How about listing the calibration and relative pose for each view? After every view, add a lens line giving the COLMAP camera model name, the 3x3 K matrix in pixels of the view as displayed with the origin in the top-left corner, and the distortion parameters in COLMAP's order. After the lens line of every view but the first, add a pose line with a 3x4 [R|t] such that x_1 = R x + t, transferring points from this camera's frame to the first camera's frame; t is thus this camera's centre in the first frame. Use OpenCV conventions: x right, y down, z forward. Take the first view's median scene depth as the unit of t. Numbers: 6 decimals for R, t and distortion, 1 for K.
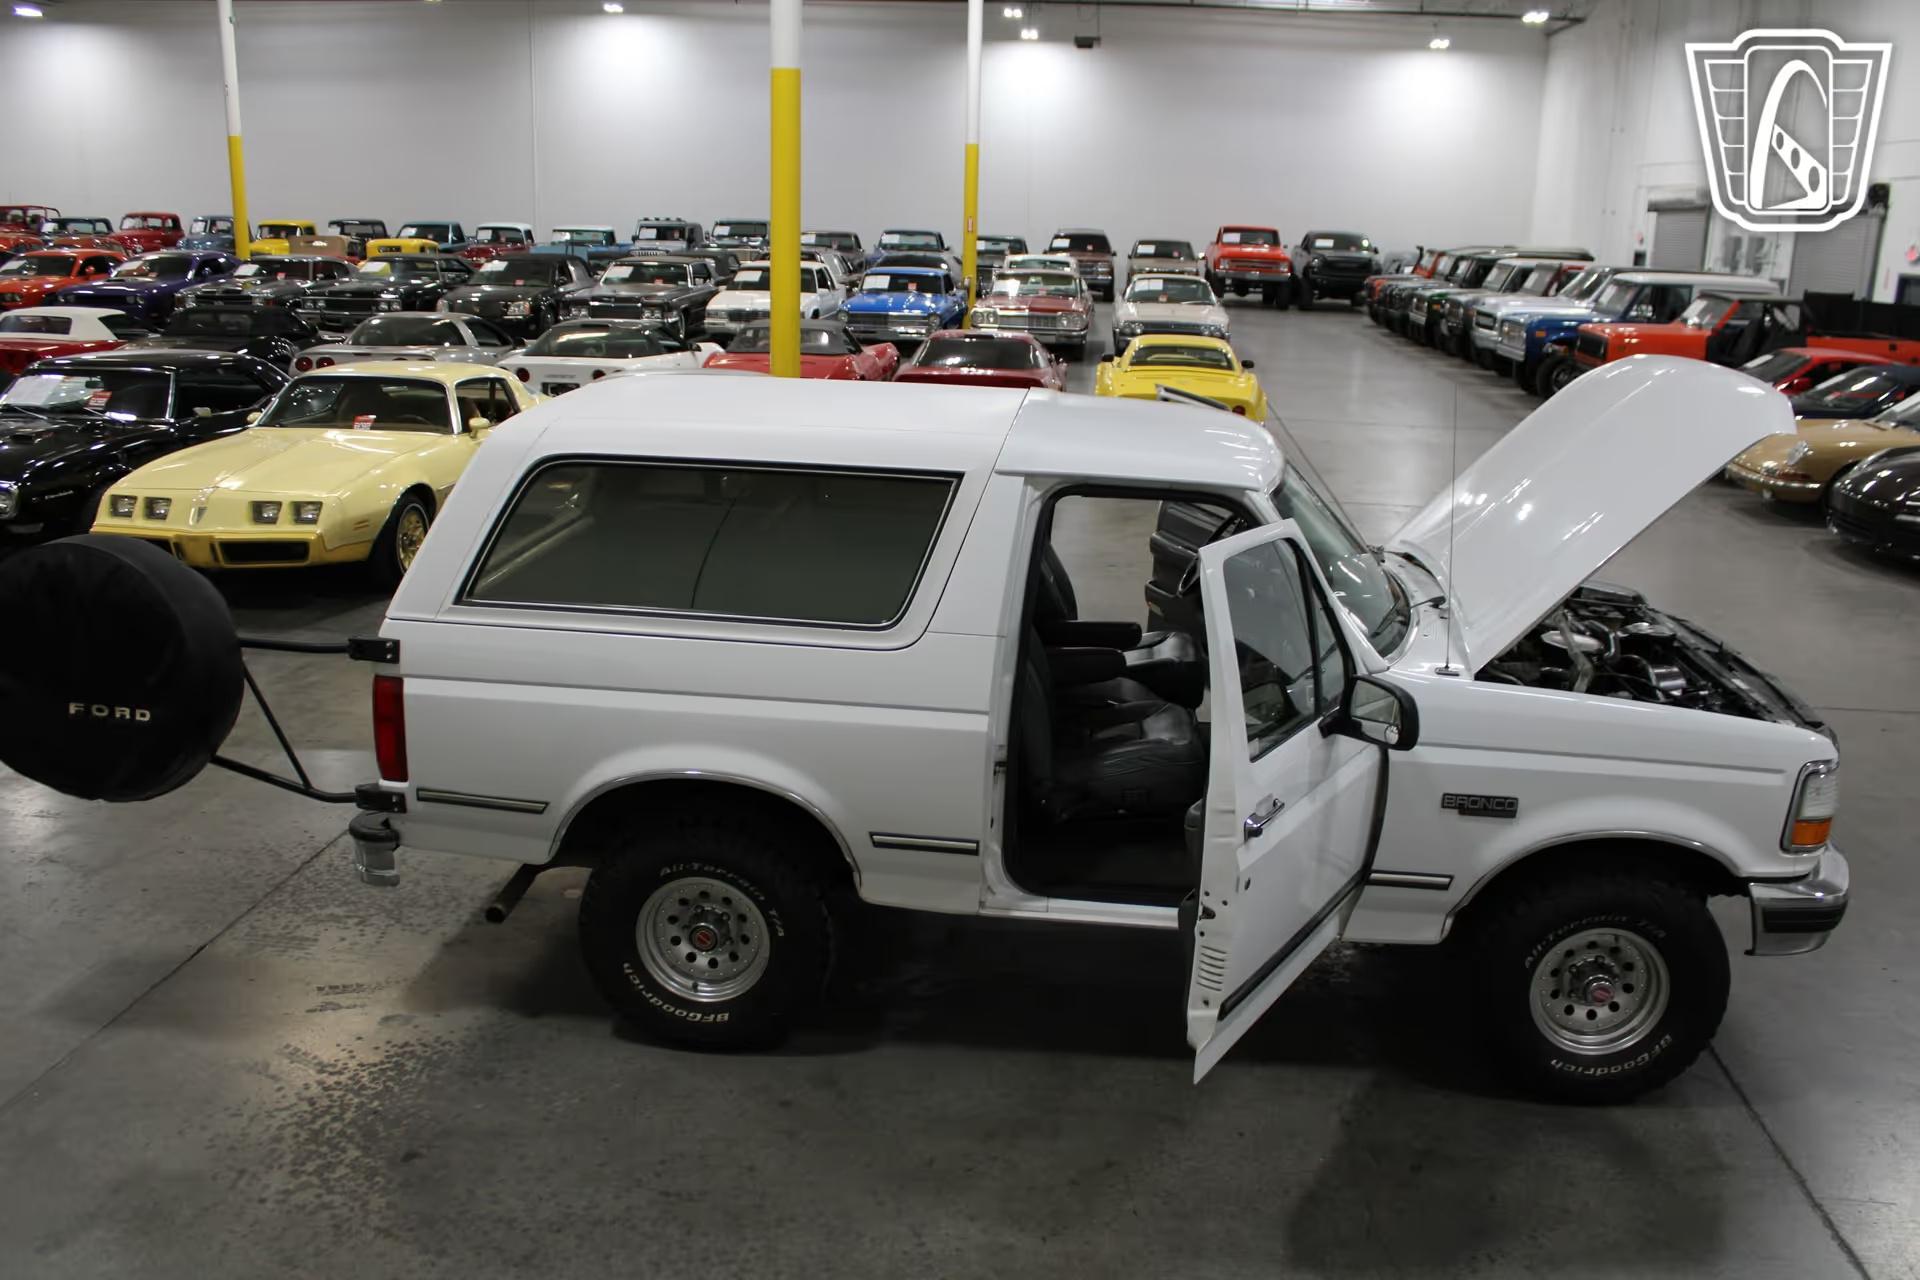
lens RADIAL K [[1625.3, 0, 969.0], [0, 1625.3, 636.8], [0, 0, 1]] dist [-0.159979, 0.143973]
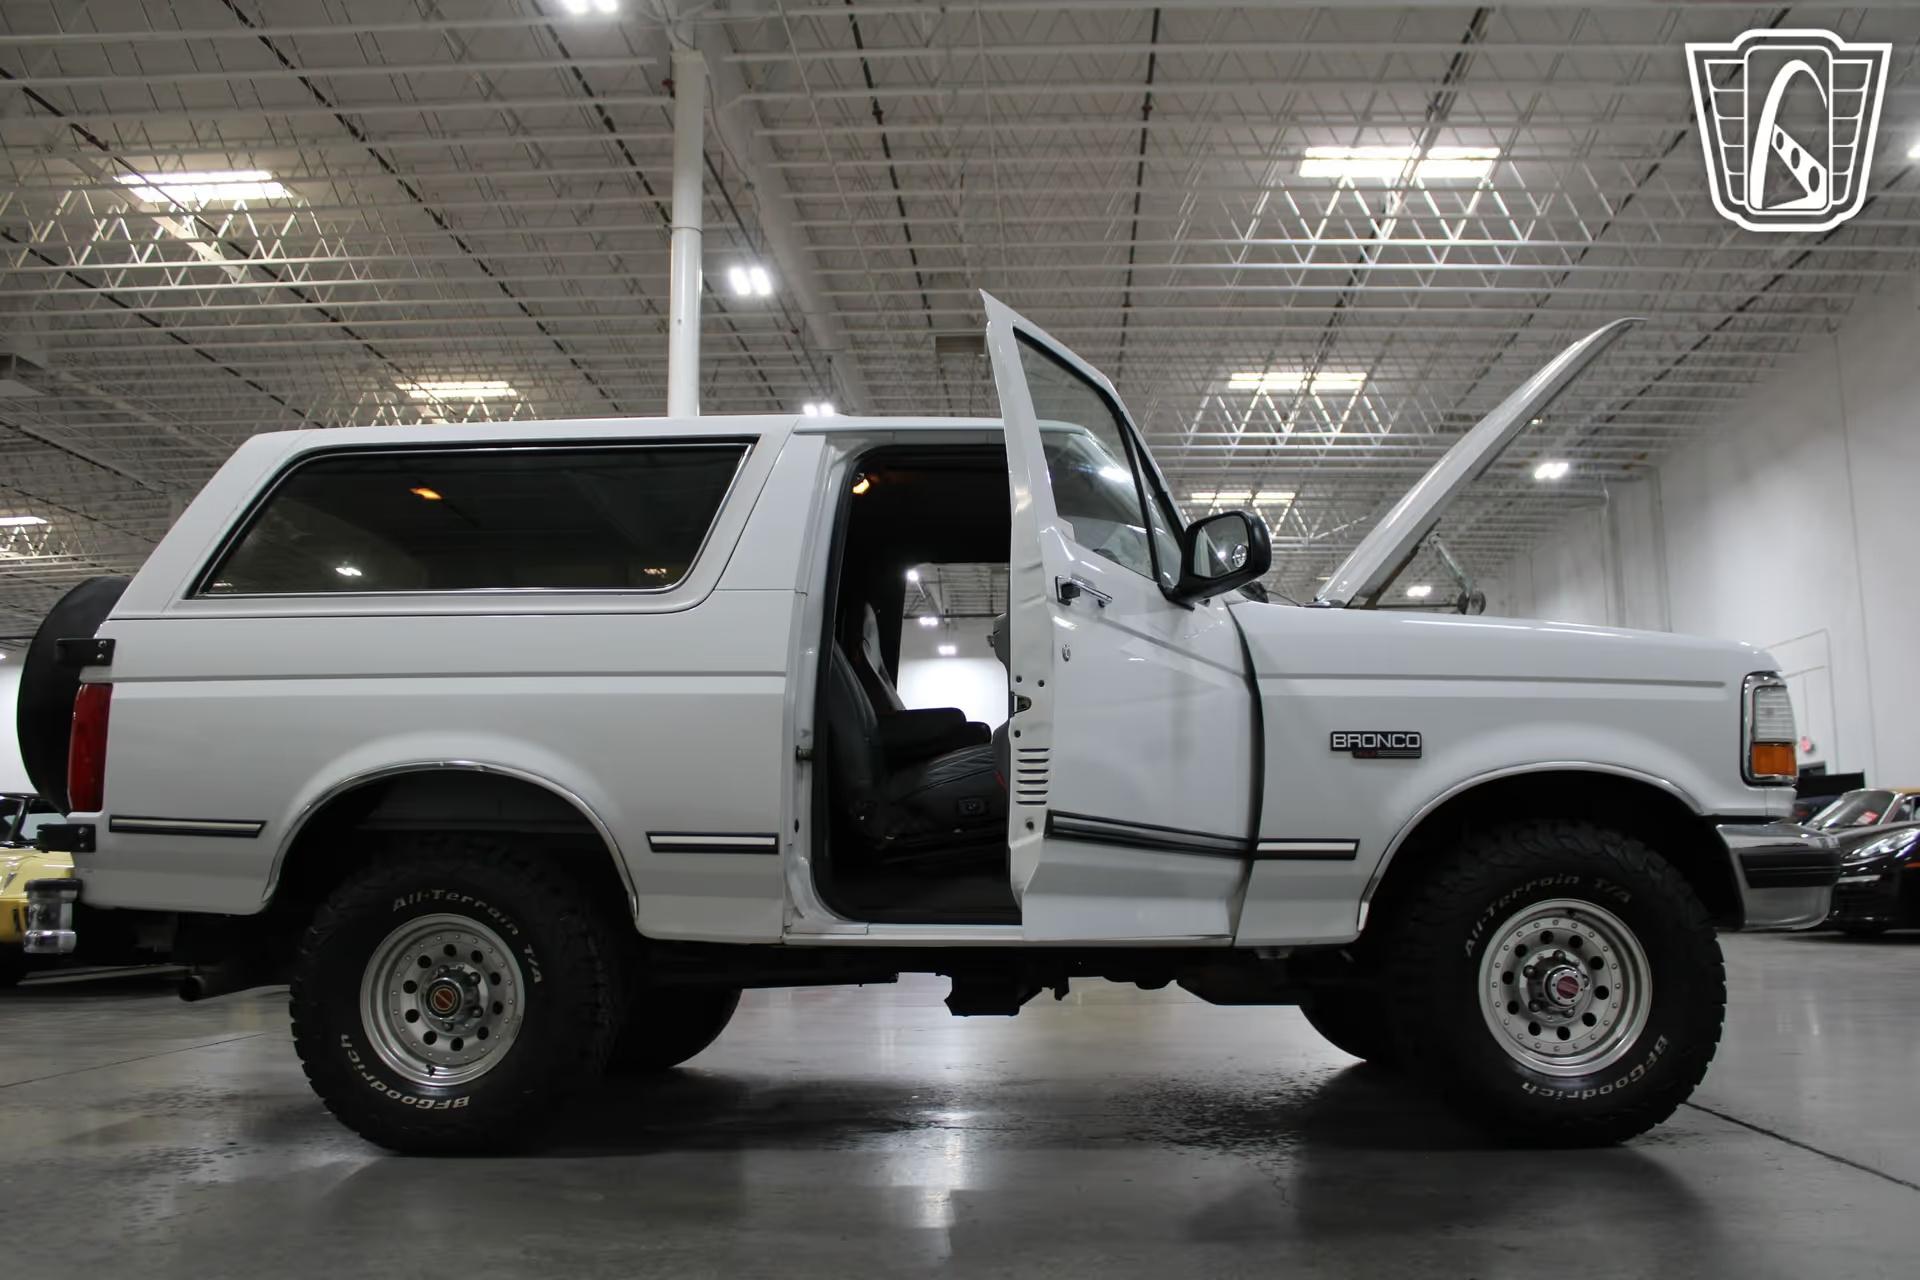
lens RADIAL K [[1621.2, 0, 973.2], [0, 1621.2, 630.9], [0, 0, 1]] dist [-0.164526, 0.148080]
pose [[0.998381, -0.034395, 0.045312, 0.066842], [0.049642, 0.915758, -0.398652, 0.339575], [-0.027783, 0.400256, 0.915982, 0.195368]]
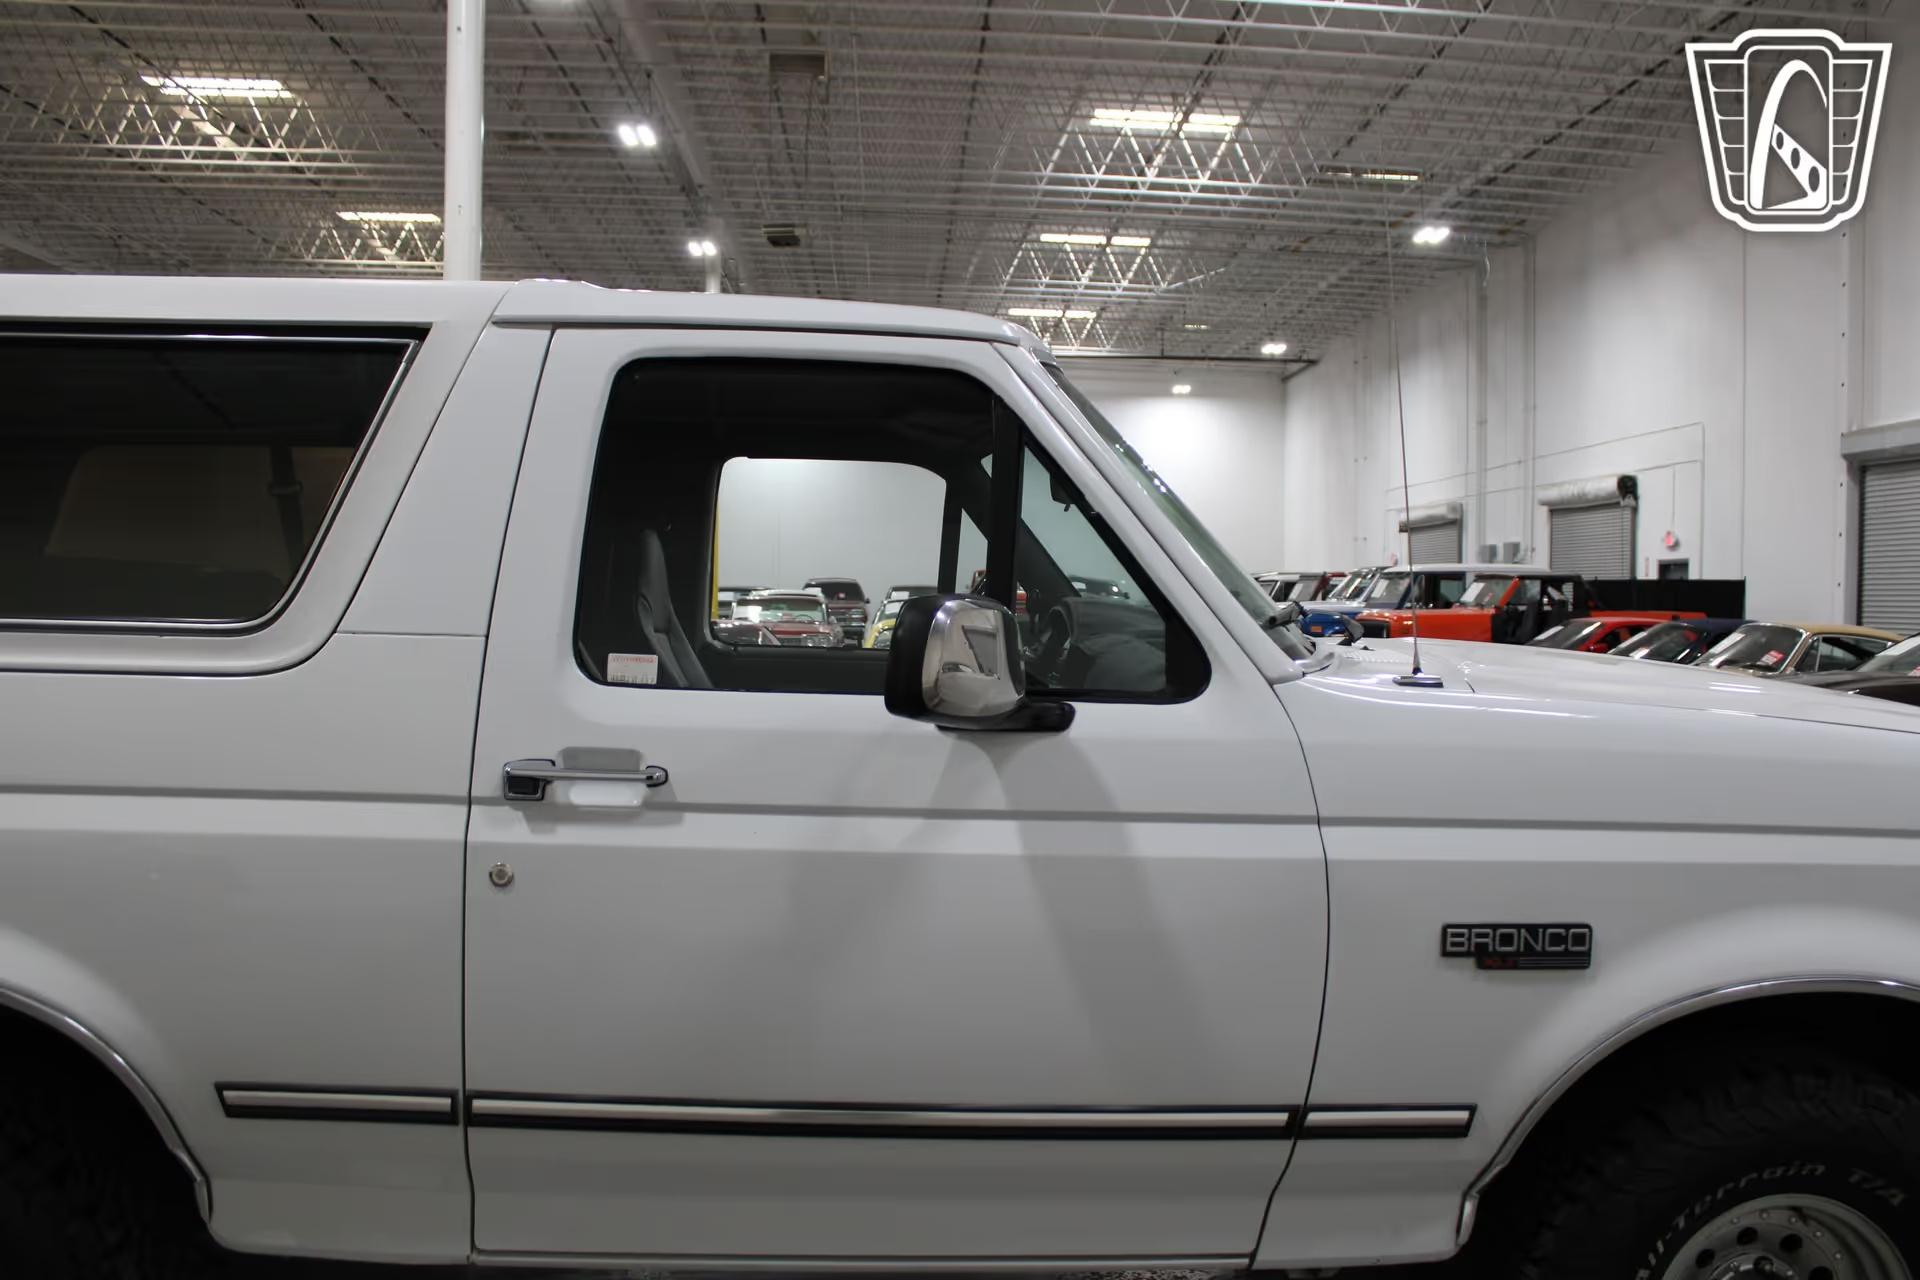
lens RADIAL K [[1627.7, 0, 970.9], [0, 1627.7, 637.2], [0, 0, 1]] dist [-0.157776, 0.141789]
pose [[0.989117, -0.022790, 0.145357, 0.081424], [0.056071, 0.971764, -0.229195, 0.104895], [-0.136029, 0.234851, 0.962466, 0.489685]]
